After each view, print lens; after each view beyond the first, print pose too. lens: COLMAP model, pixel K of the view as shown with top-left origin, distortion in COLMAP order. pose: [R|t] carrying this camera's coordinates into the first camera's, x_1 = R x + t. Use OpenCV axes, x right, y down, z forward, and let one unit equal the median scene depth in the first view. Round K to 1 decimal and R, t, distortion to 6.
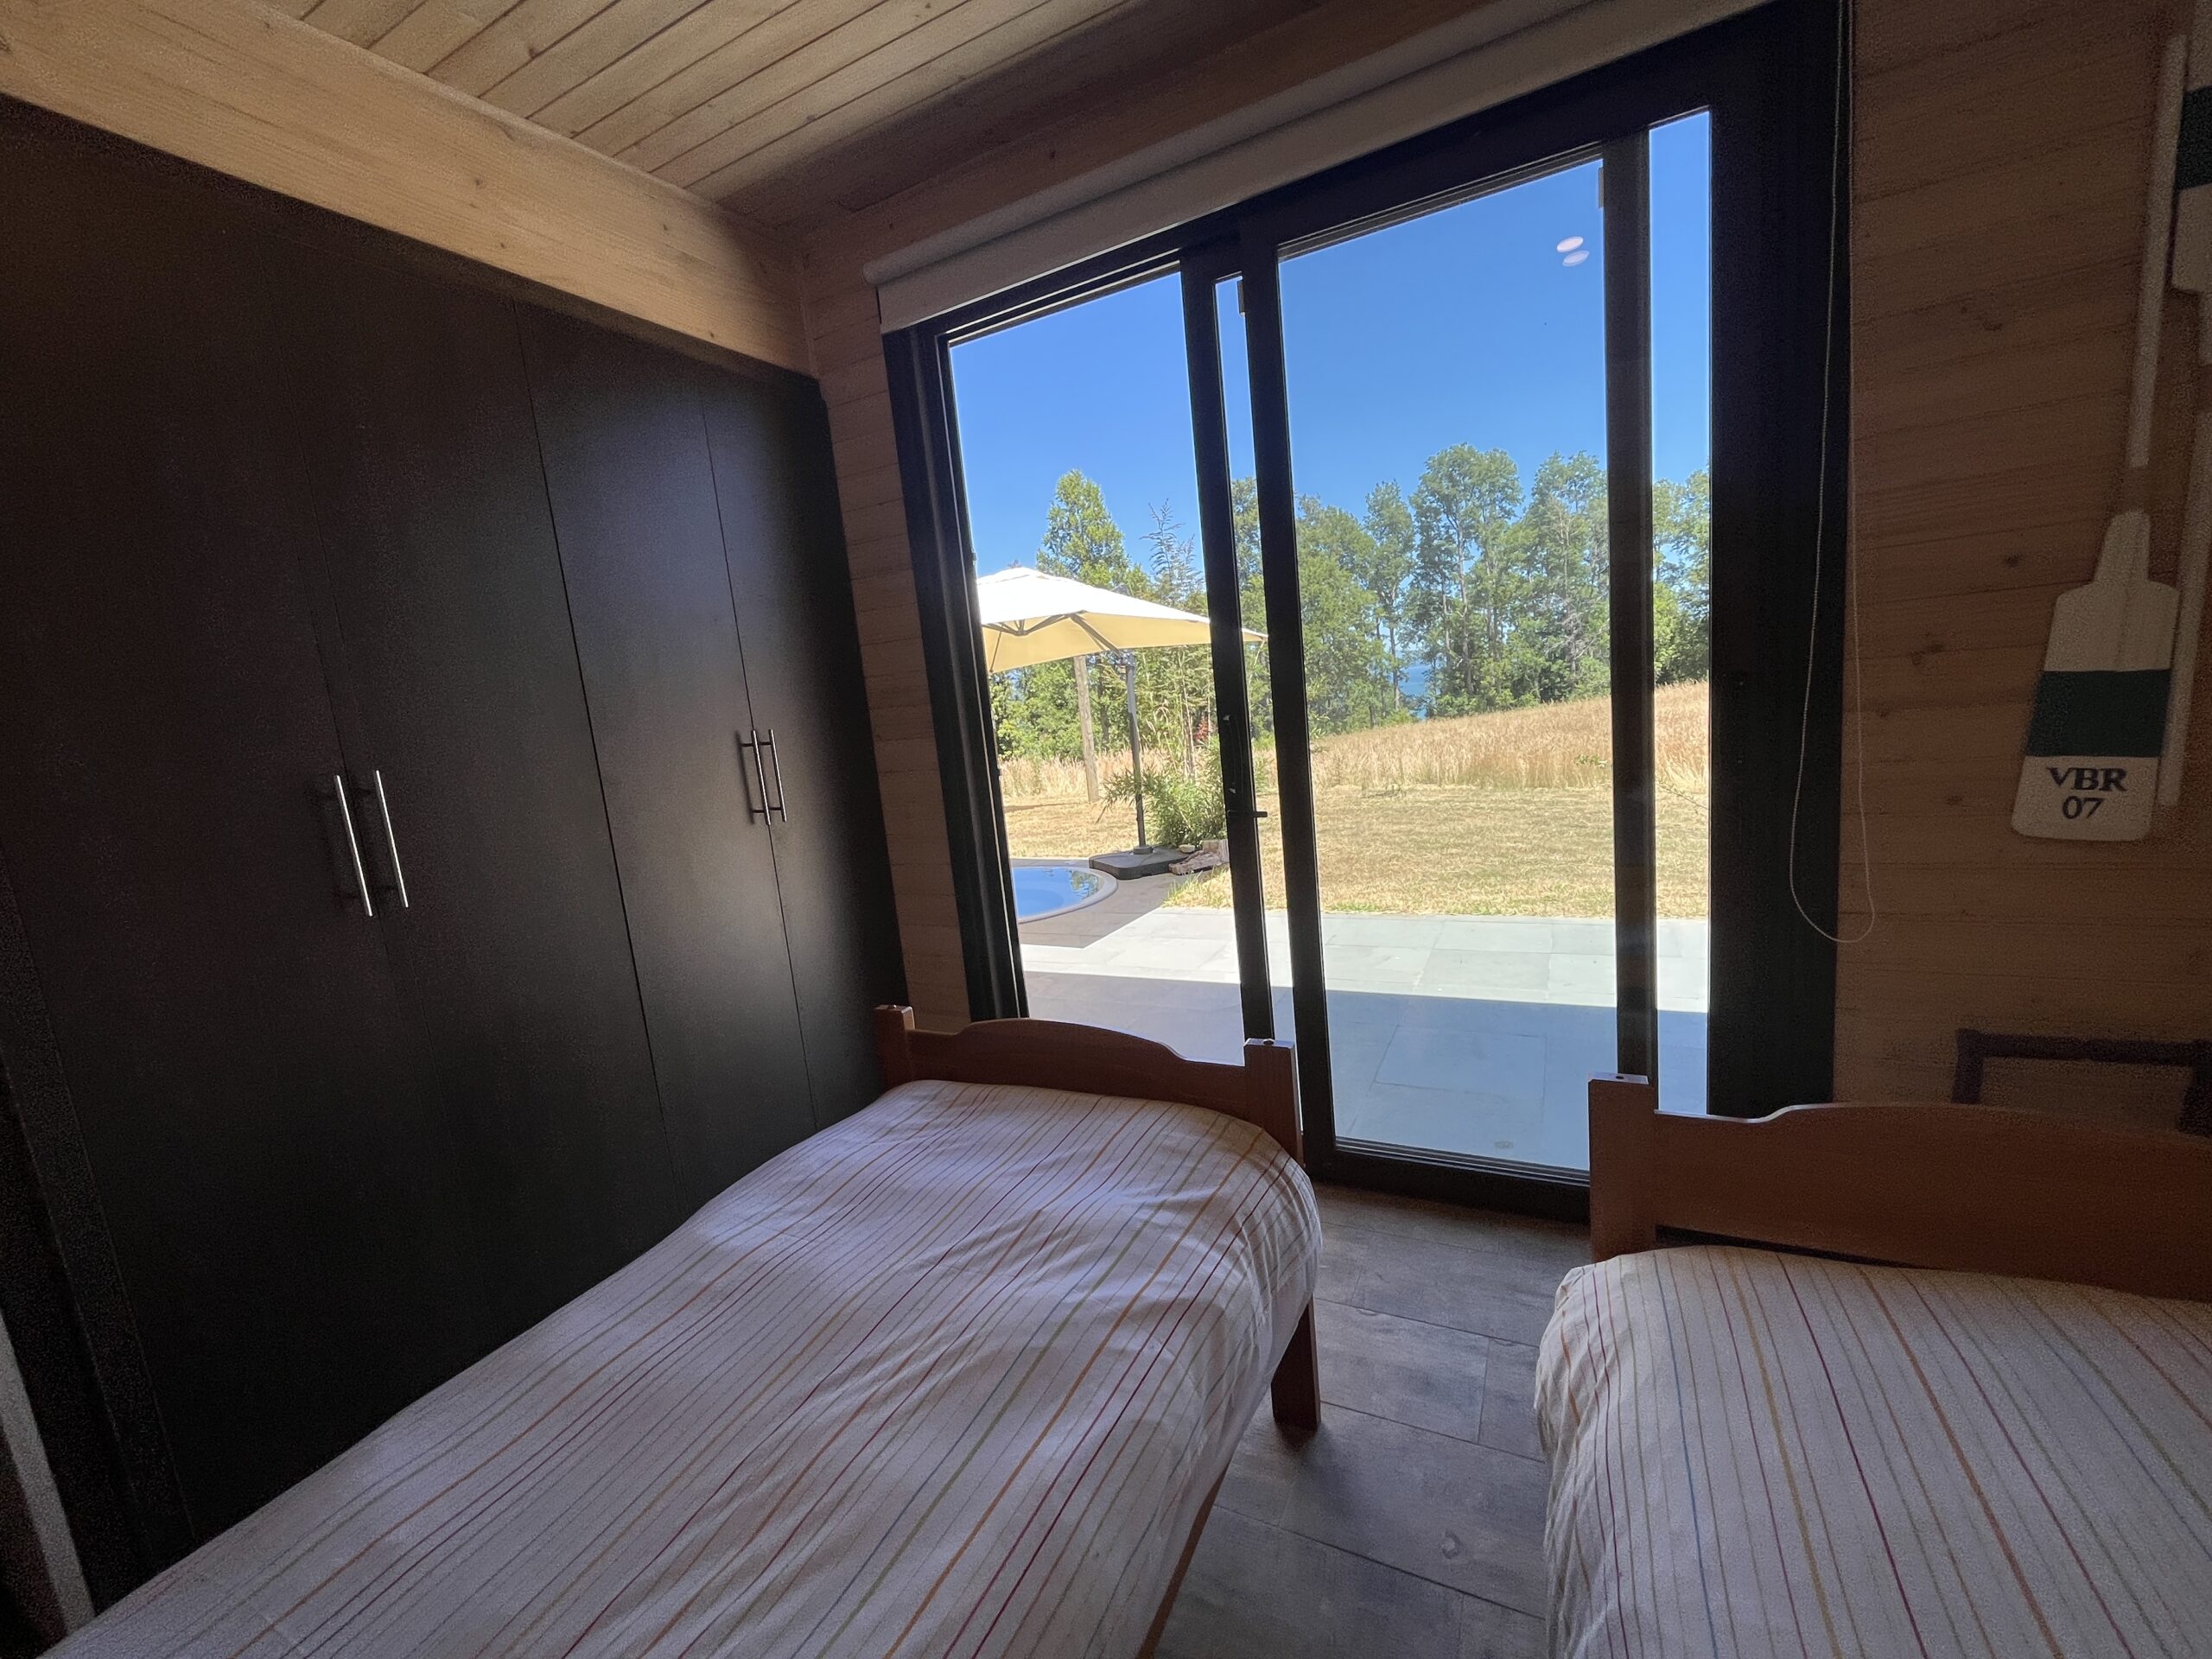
lens RADIAL K [[893.6, 0, 1095.8], [0, 893.6, 826.0], [0, 0, 1]] dist [-0.003182, 0.000236]
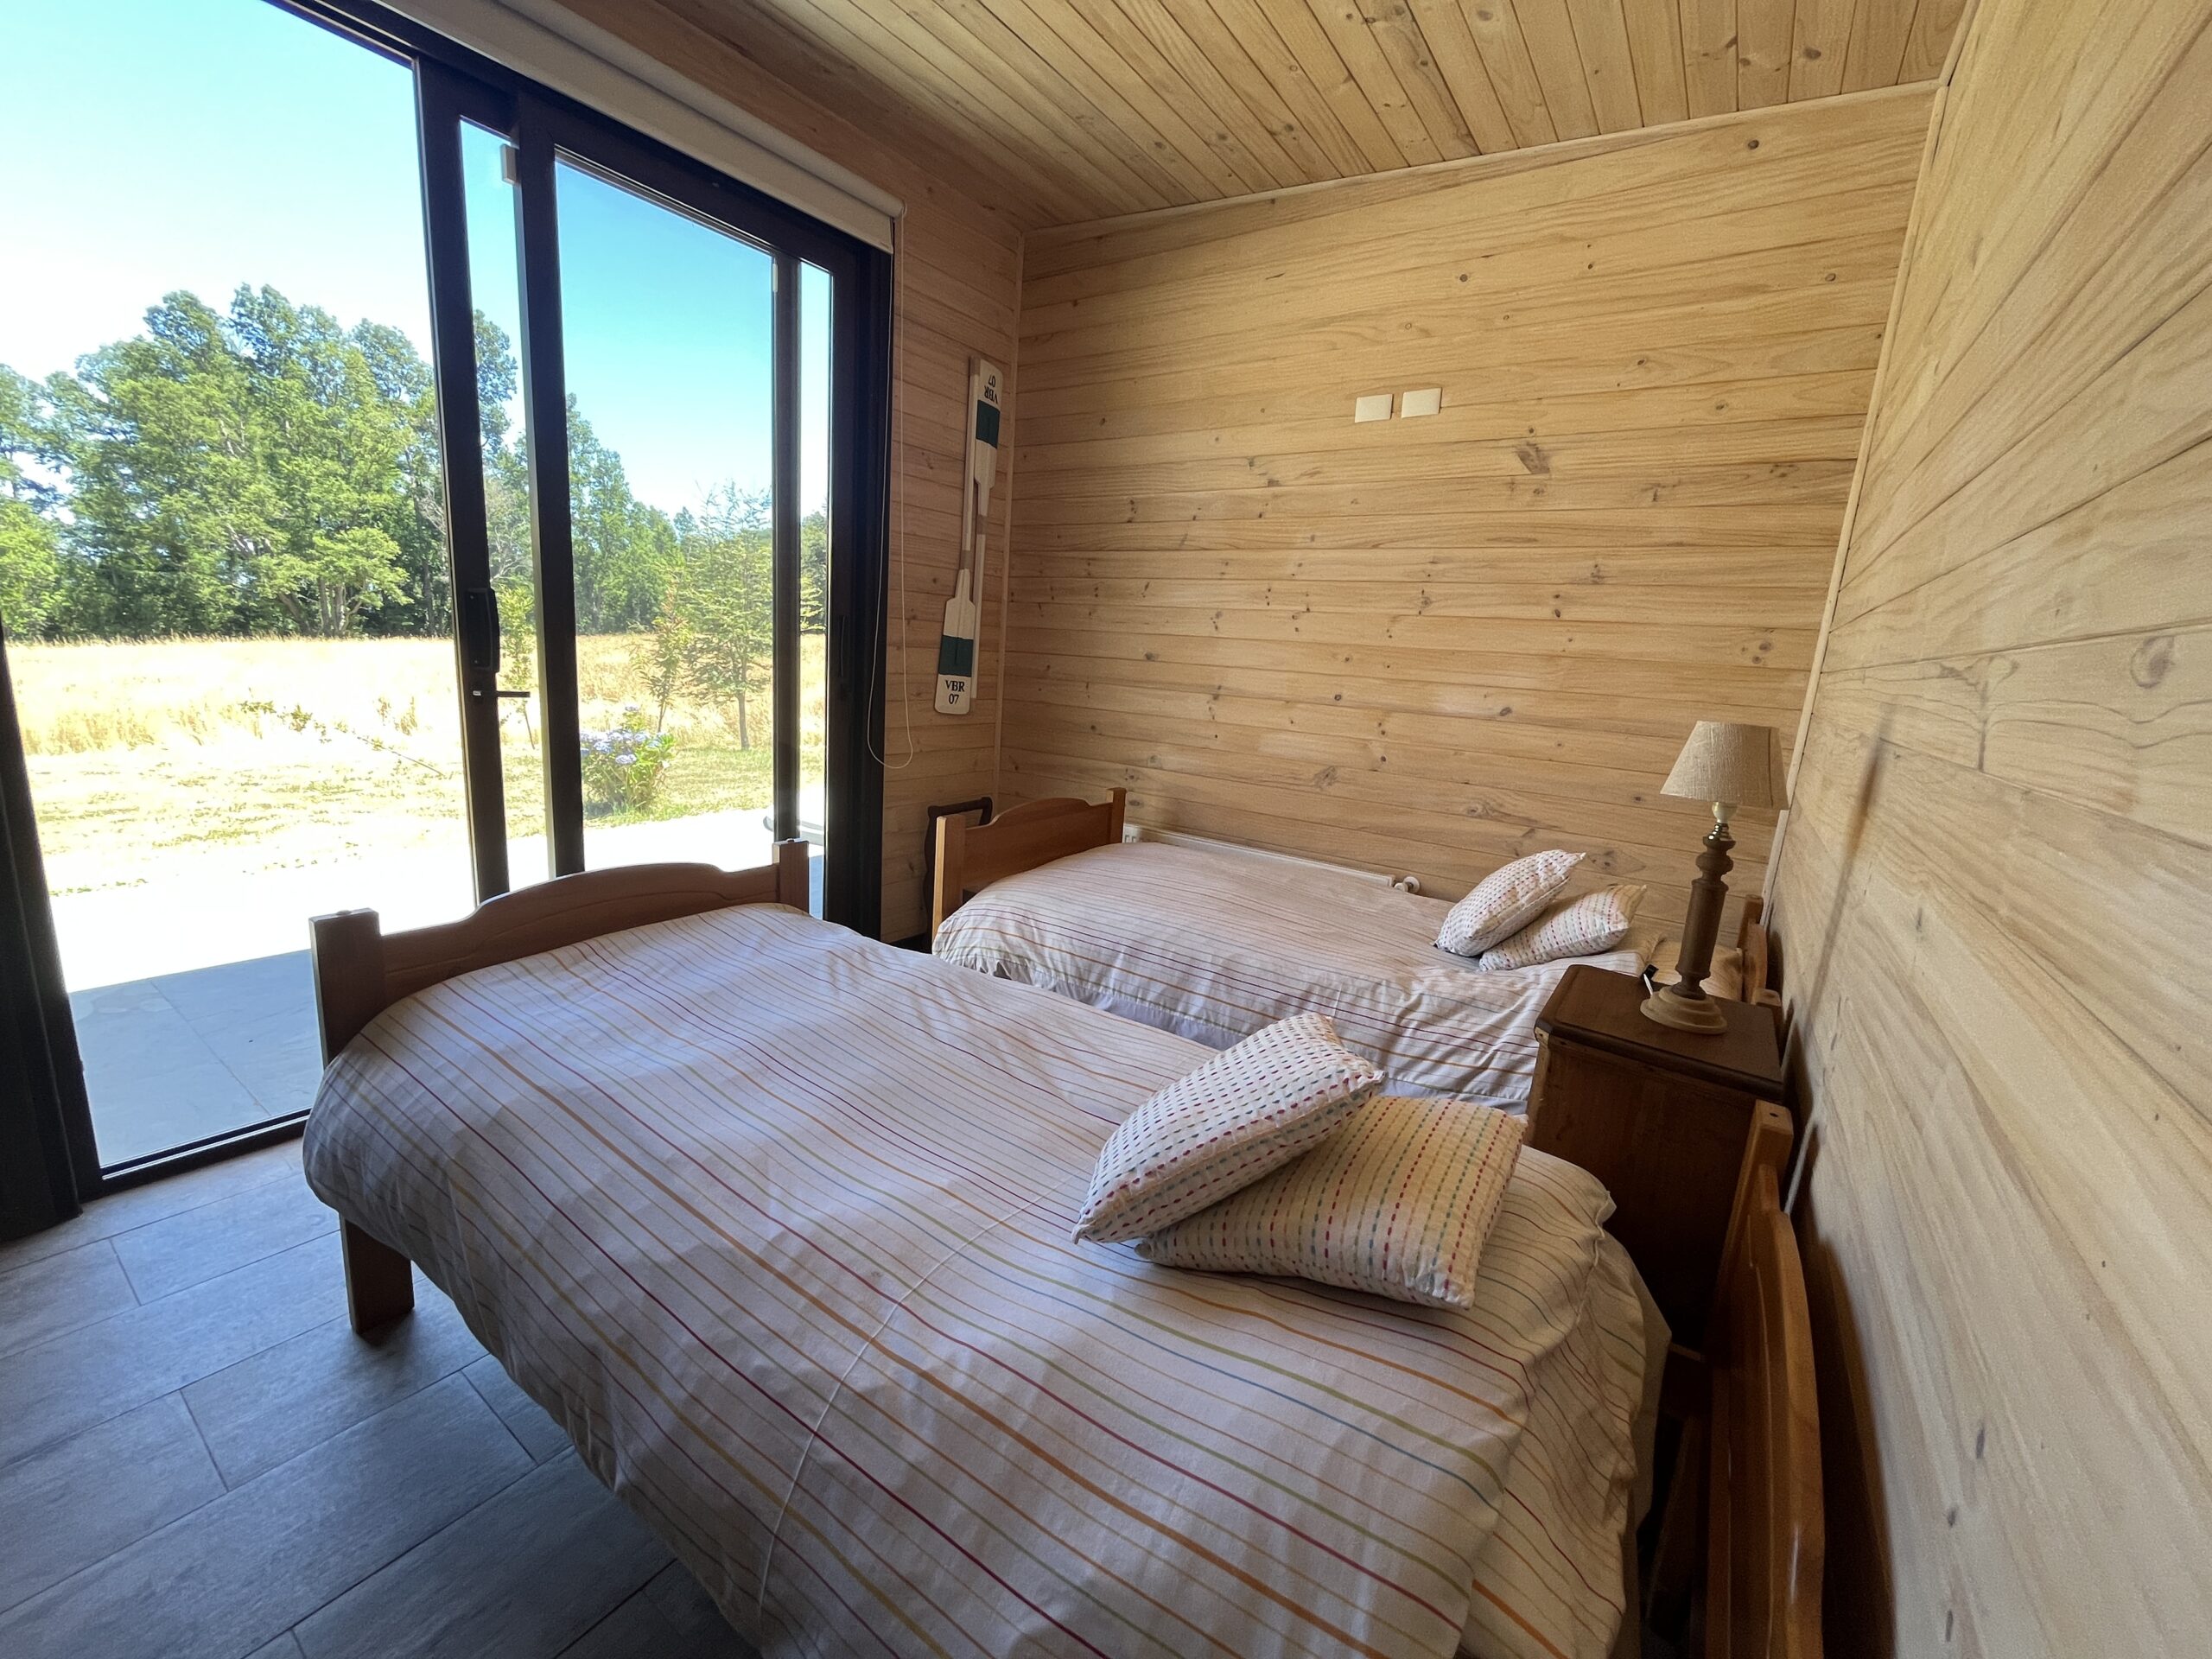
lens RADIAL K [[890.3, 0, 1101.1], [0, 890.3, 825.2], [0, 0, 1]] dist [-0.002841, -0.000115]
pose [[0.133527, -0.087822, 0.987146, -1.044457], [0.067404, 0.994564, 0.079365, 0.138746], [-0.988750, 0.055940, 0.138721, 0.337273]]
